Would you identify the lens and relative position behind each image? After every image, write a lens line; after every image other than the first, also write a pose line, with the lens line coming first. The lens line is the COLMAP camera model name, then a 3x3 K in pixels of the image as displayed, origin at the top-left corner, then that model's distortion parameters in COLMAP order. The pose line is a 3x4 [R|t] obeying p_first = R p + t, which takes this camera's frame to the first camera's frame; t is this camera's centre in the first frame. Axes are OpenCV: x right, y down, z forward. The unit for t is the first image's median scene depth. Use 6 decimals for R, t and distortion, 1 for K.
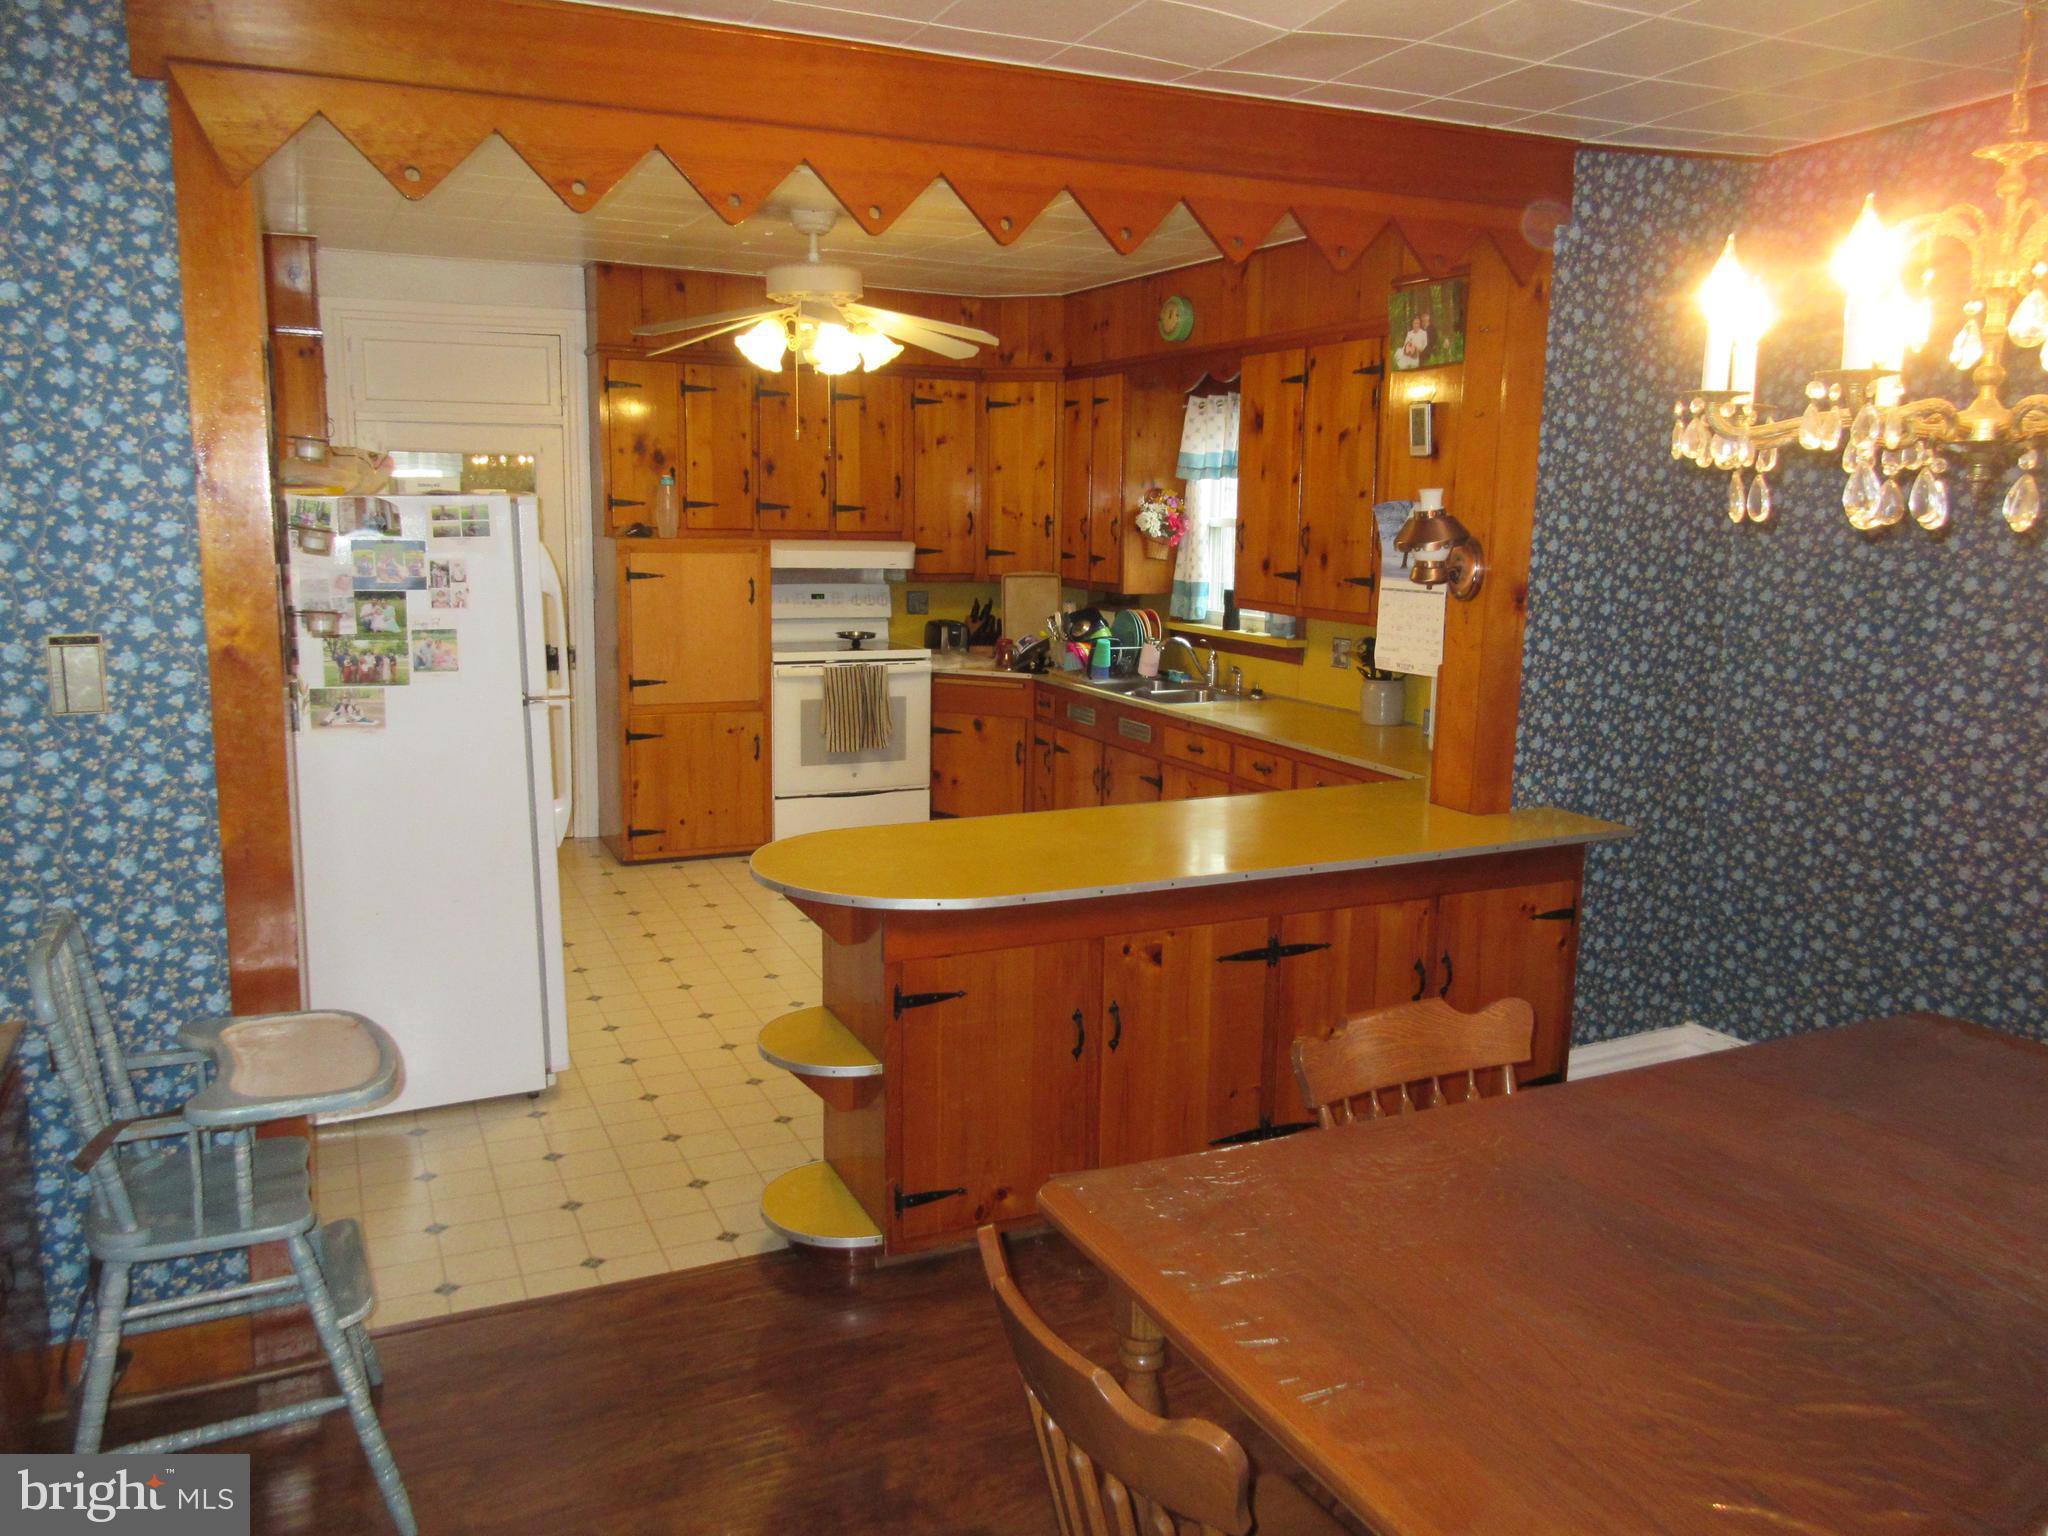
lens RADIAL K [[1540.0, 0, 1022.5], [0, 1540.0, 760.9], [0, 0, 1]] dist [0.003823, -0.003852]
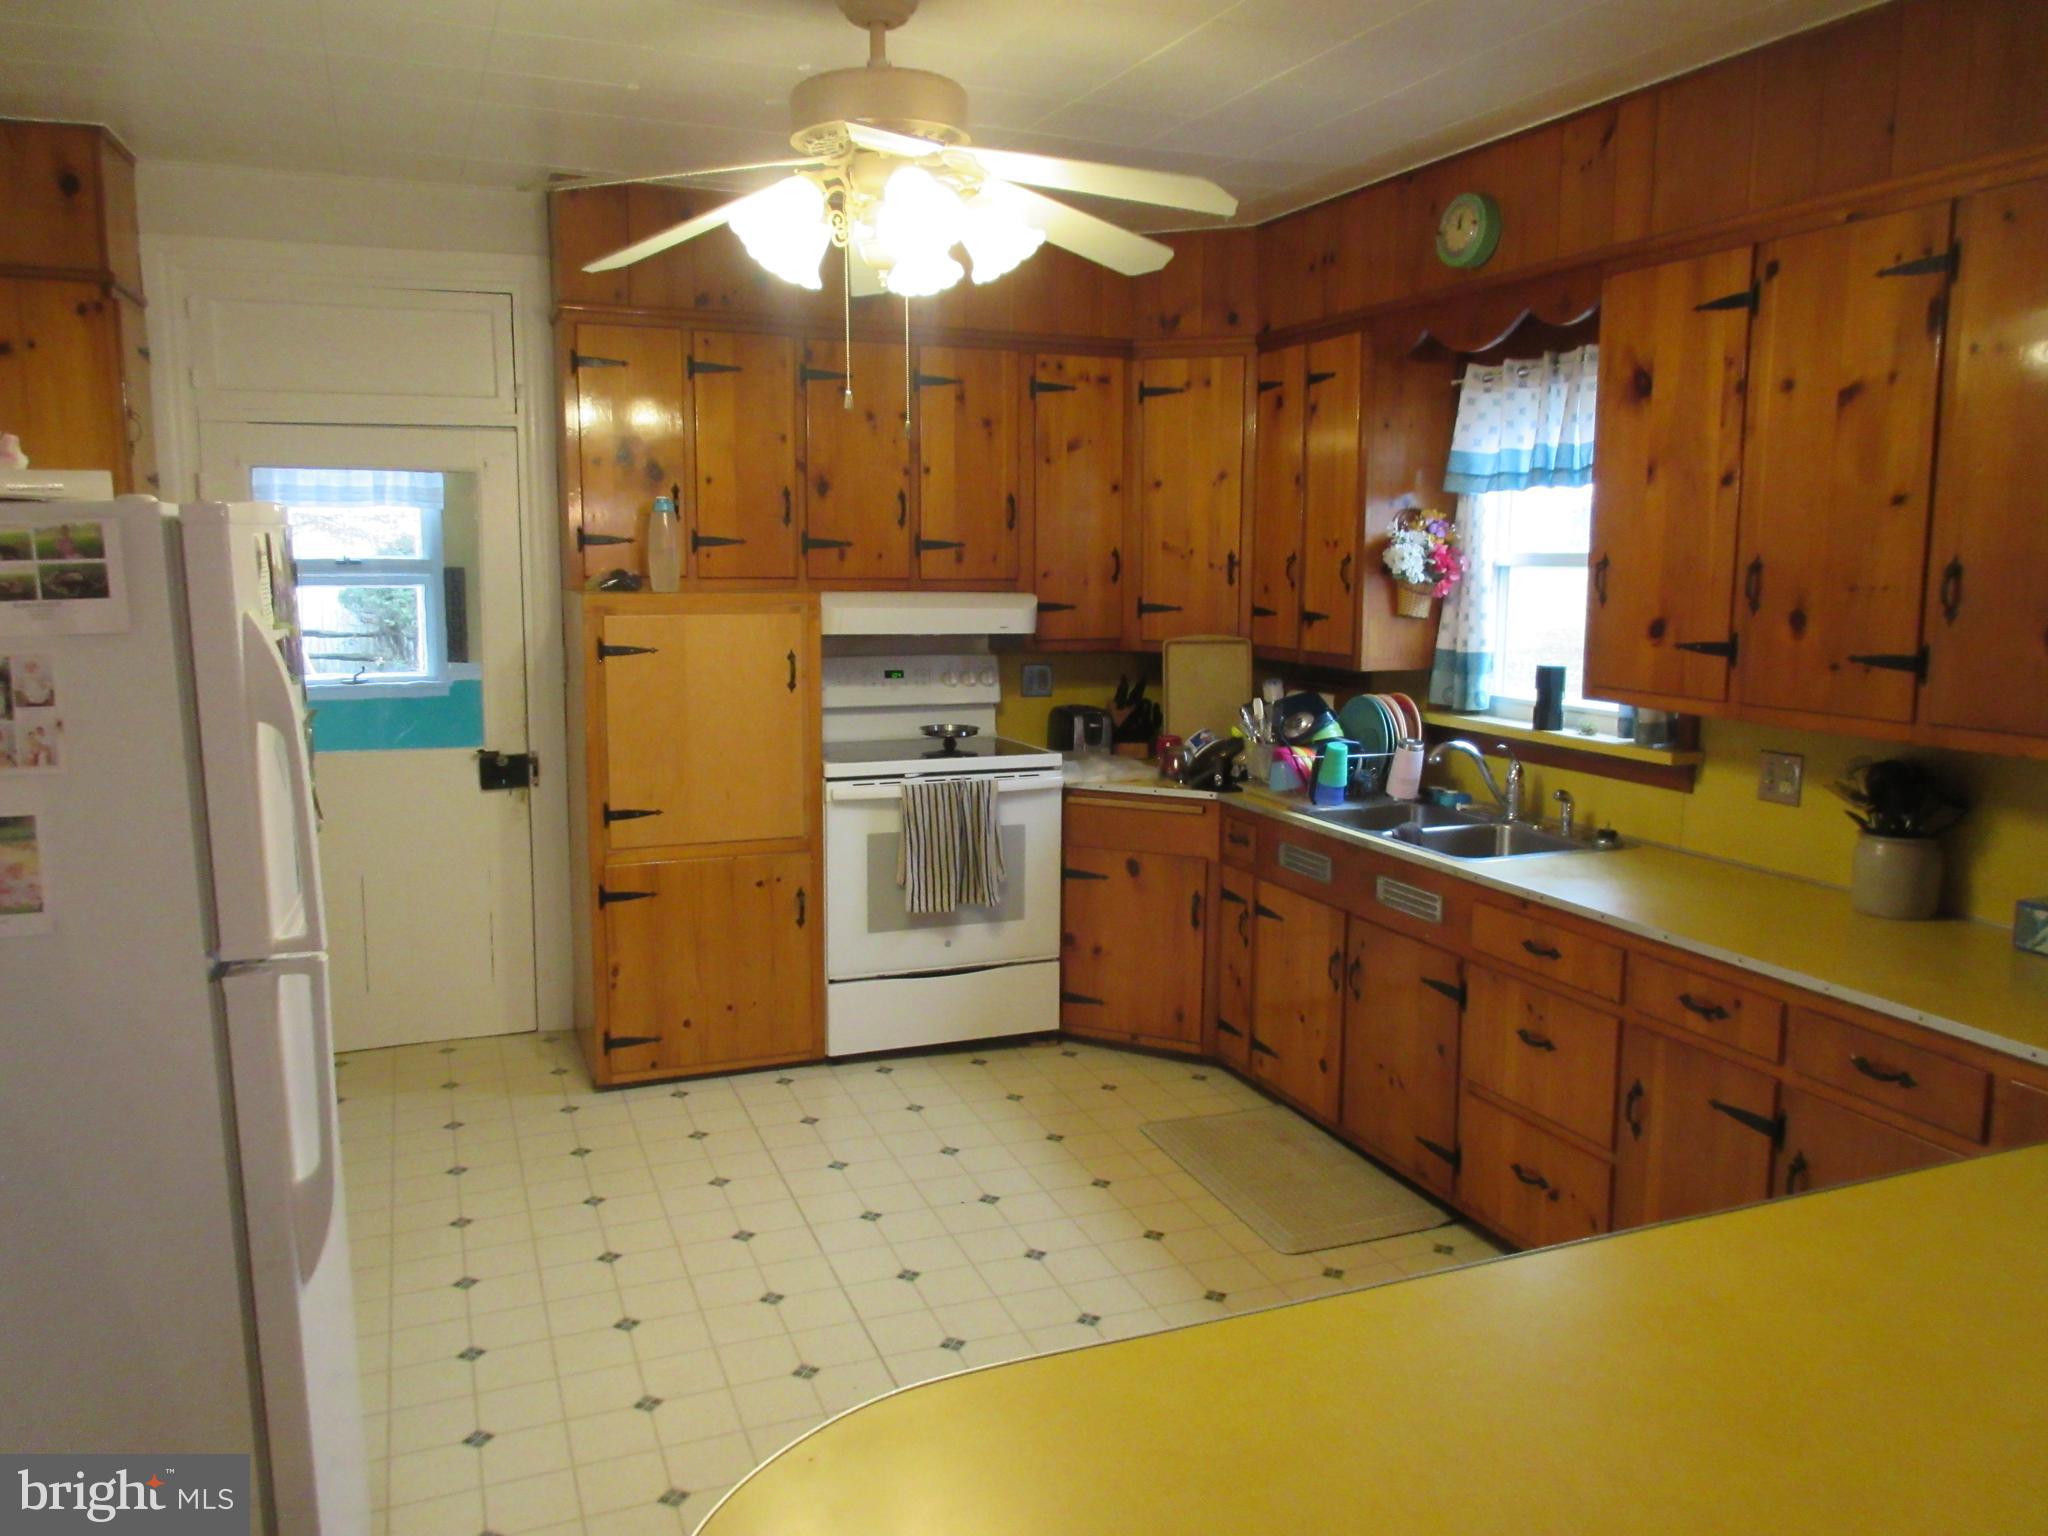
lens RADIAL K [[1540.0, 0, 1025.4], [0, 1540.0, 765.7], [0, 0, 1]] dist [0.003823, -0.003852]
pose [[0.998625, -0.003776, -0.052286, -0.065158], [0.002366, 0.999633, -0.027004, -0.079821], [0.052369, 0.026843, 0.998267, 0.537926]]
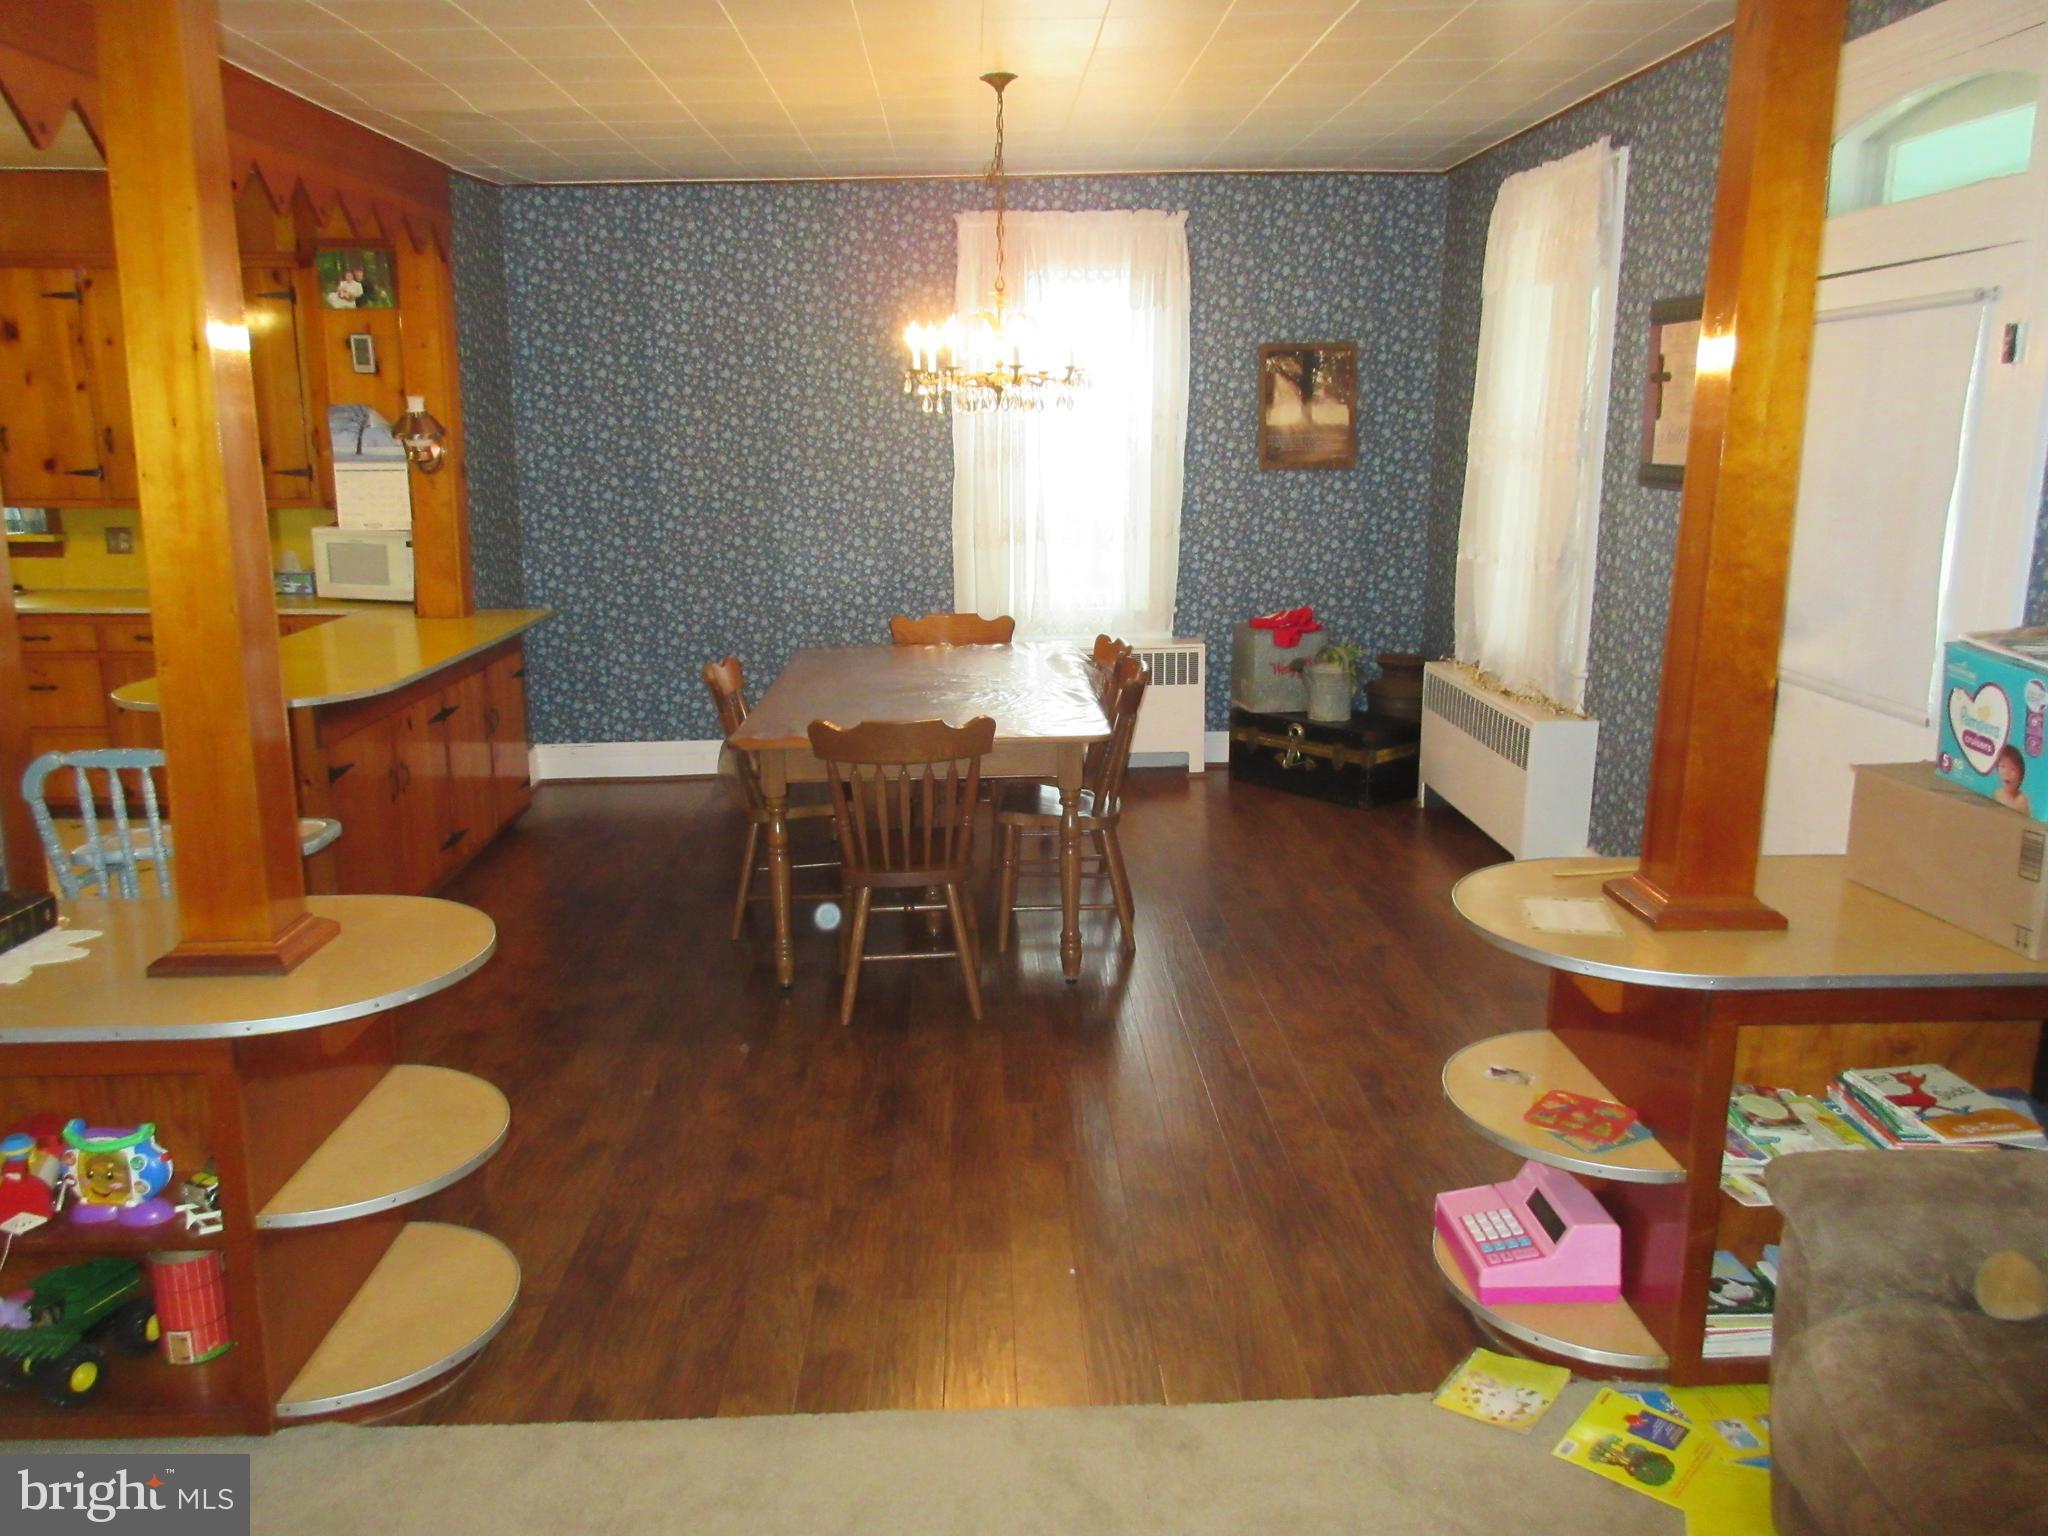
lens RADIAL K [[1540.0, 0, 1017.5], [0, 1540.0, 754.5], [0, 0, 1]] dist [0.003823, -0.003852]
pose [[0.399180, -0.206333, 0.893354, -0.776959], [0.154726, 0.975535, 0.156177, 0.012569], [-0.903723, 0.075882, 0.421339, -0.092426]]
